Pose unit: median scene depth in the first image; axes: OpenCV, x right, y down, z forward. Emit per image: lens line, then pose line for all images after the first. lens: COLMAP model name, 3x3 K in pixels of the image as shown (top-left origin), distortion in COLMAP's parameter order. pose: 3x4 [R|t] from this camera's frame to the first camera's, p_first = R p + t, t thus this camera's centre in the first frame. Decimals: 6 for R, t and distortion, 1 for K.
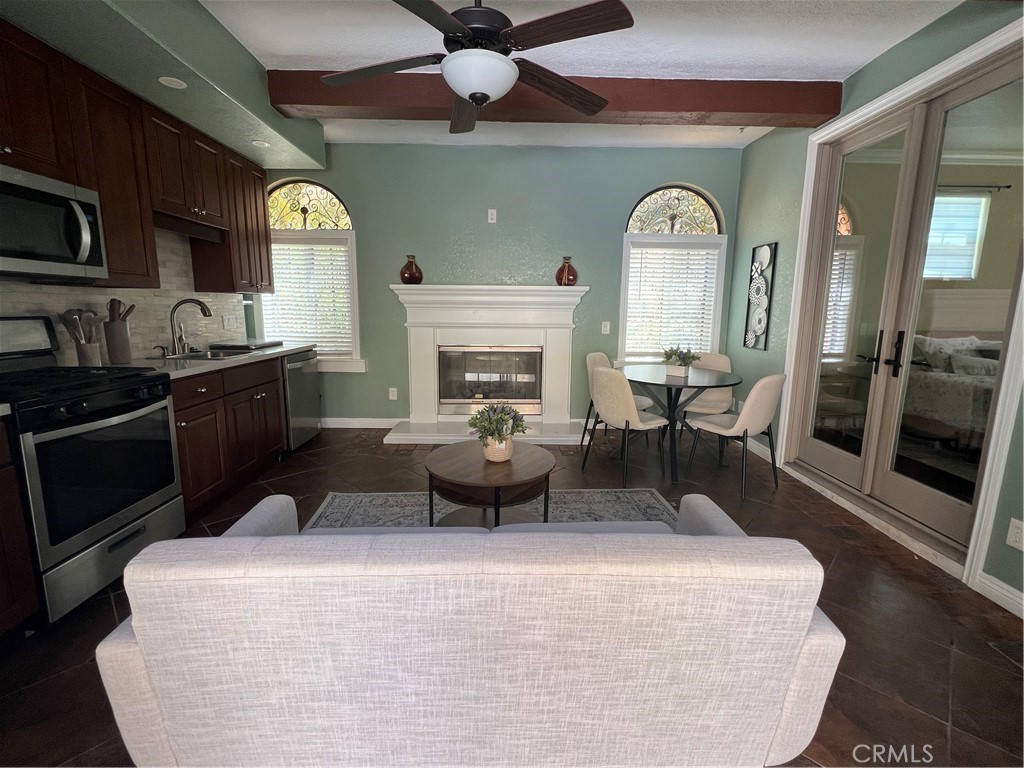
lens RADIAL K [[457.9, 0, 512.0], [0, 457.9, 384.0], [0, 0, 1]] dist [-0.001035, -0.000245]
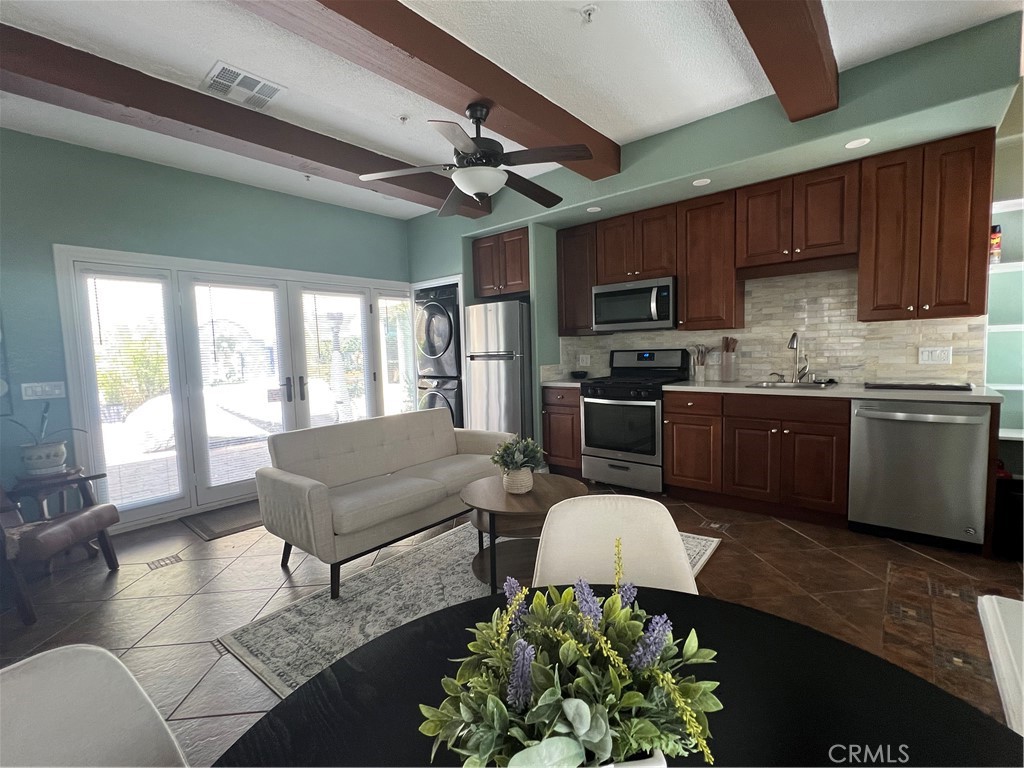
lens RADIAL K [[457.9, 0, 512.0], [0, 457.9, 384.0], [0, 0, 1]] dist [-0.001035, -0.000245]
pose [[-0.664129, 0.067801, -0.744537, 0.702032], [-0.100453, 0.978756, 0.178734, -0.245662], [0.740838, 0.193494, -0.643210, 1.554290]]
